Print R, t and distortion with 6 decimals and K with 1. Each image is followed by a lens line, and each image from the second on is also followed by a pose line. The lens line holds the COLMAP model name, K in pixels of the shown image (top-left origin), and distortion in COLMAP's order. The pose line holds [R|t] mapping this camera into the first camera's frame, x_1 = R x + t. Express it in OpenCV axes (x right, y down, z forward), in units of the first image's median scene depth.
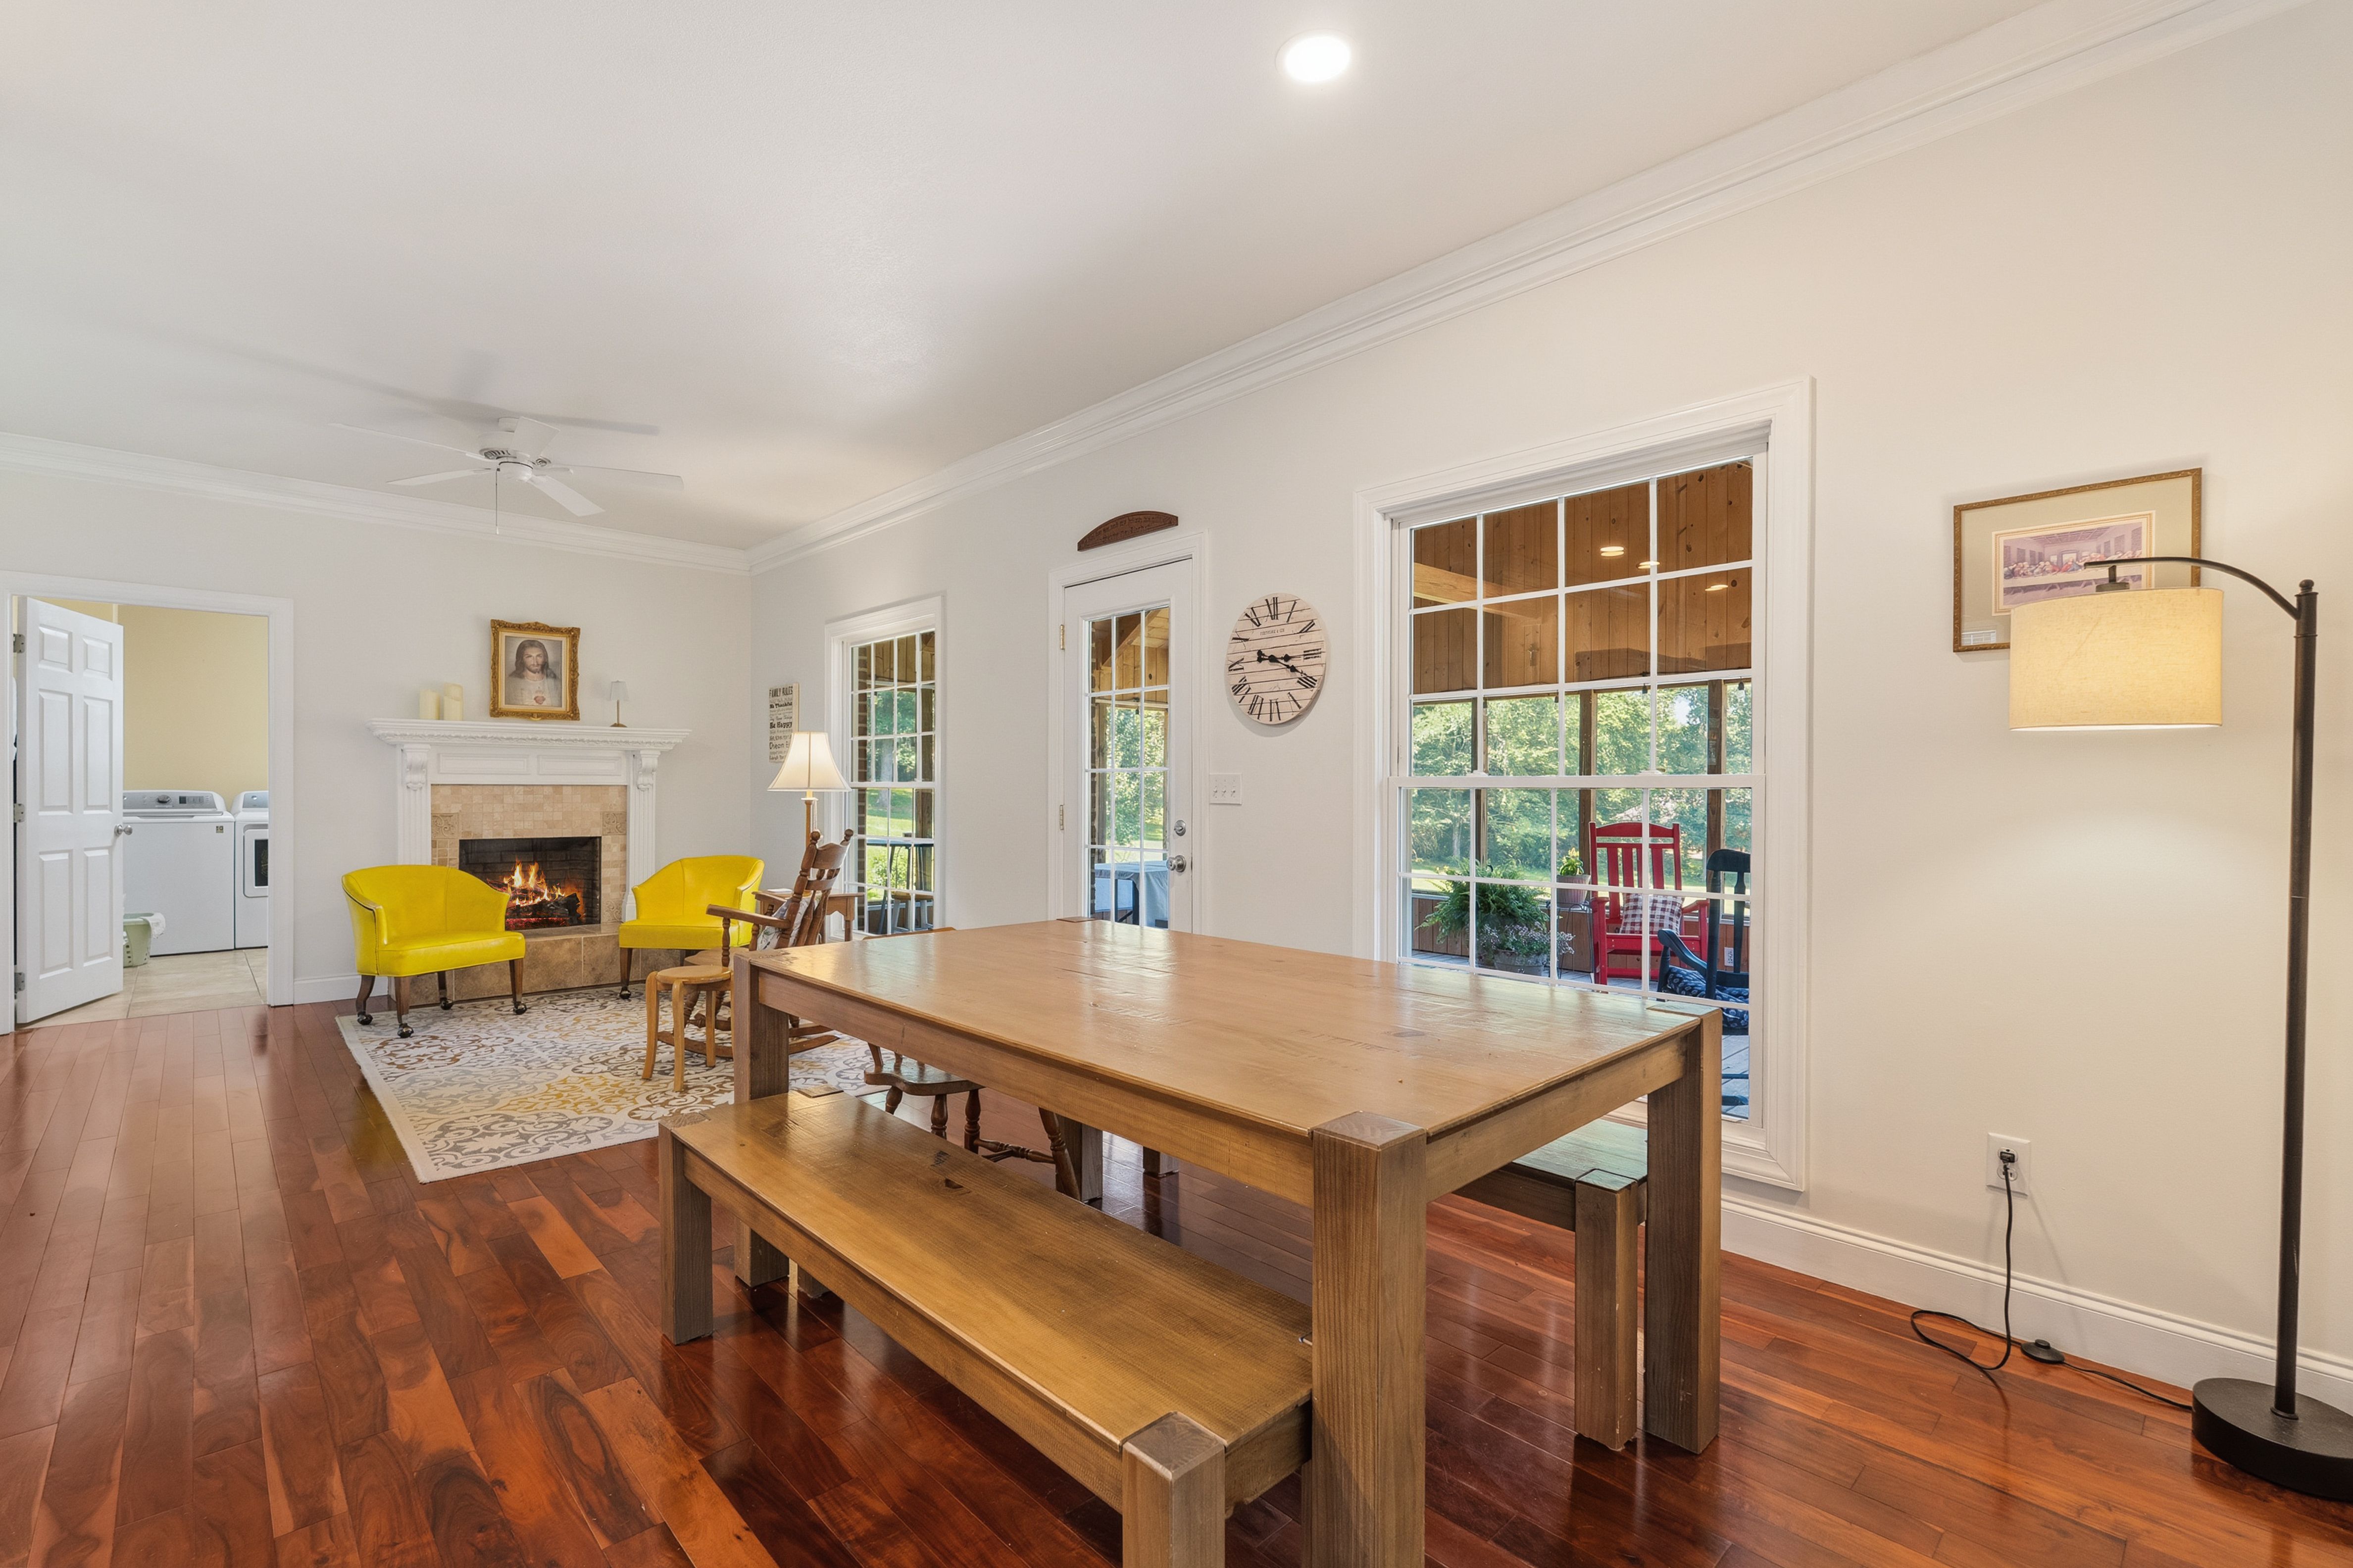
lens RADIAL K [[1049.5, 0, 1176.5], [0, 1049.5, 784.0], [0, 0, 1]] dist [-0.002441, -0.000295]
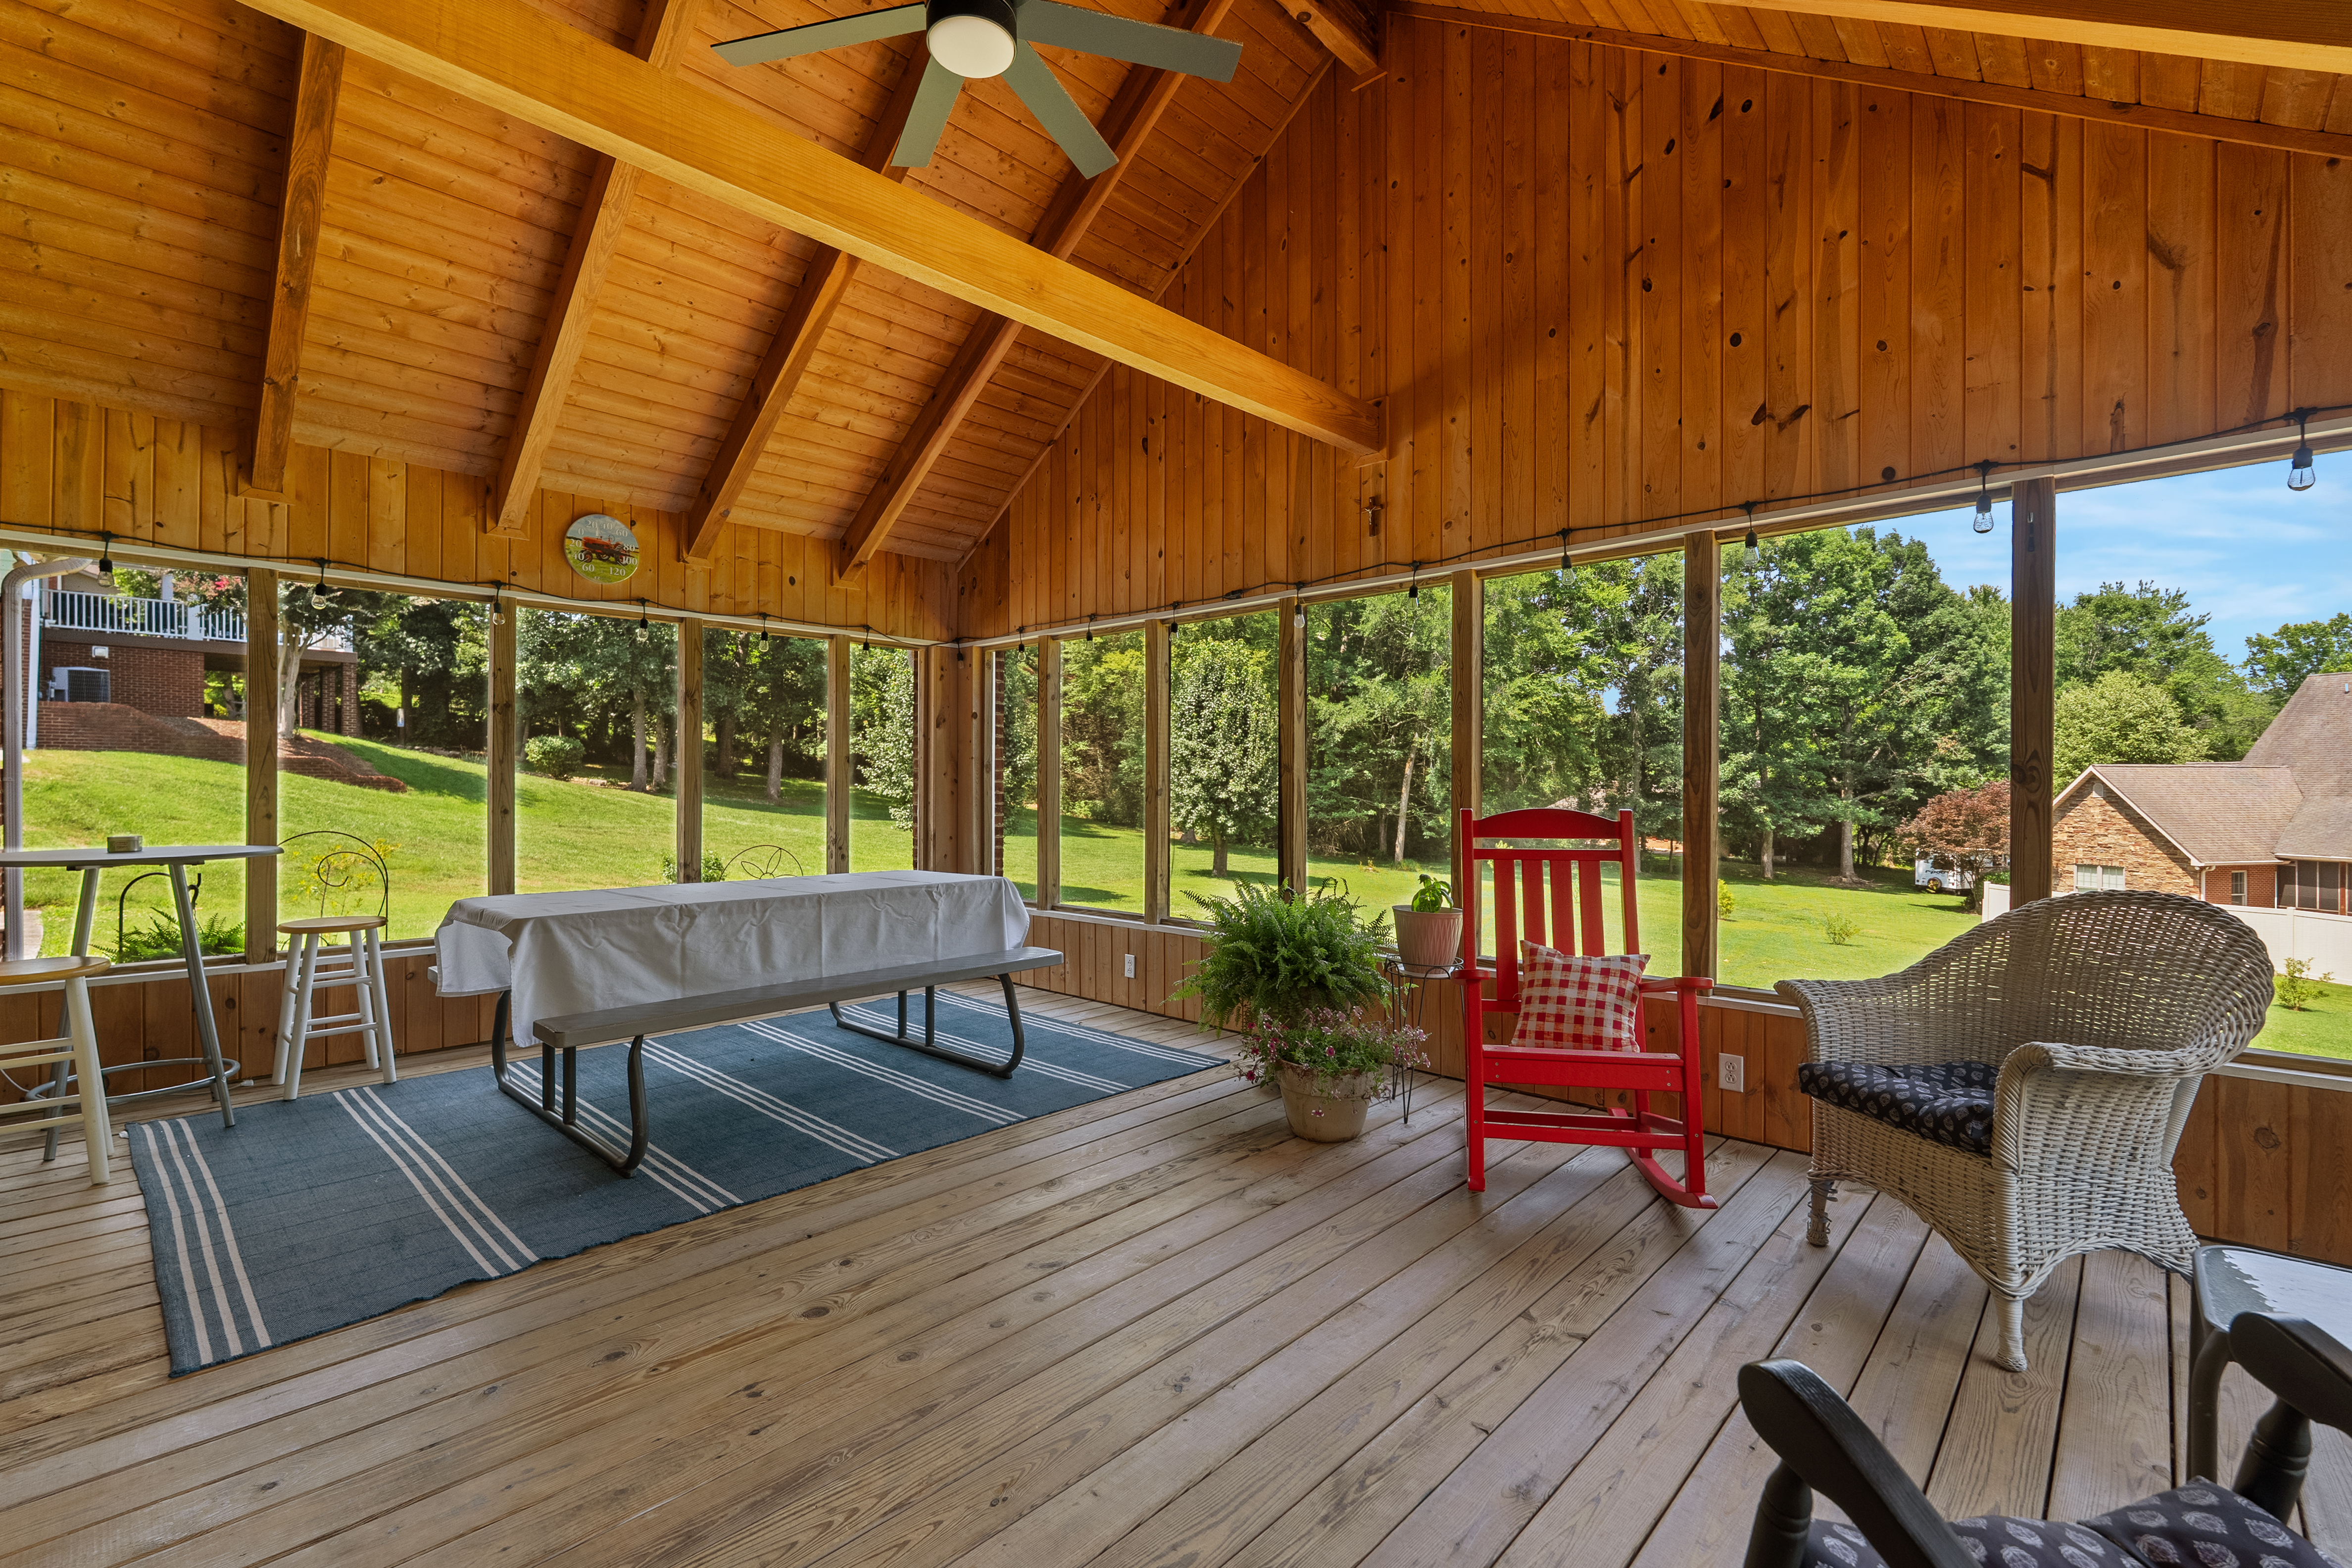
lens RADIAL K [[1029.0, 0, 1176.0], [0, 1029.0, 784.0], [0, 0, 1]] dist [-0.001367, -0.000480]
pose [[0.998796, -0.004455, 0.048850, 0.203837], [0.004175, 0.999974, 0.005826, 0.017979], [-0.048875, -0.005615, 0.998789, 0.447086]]
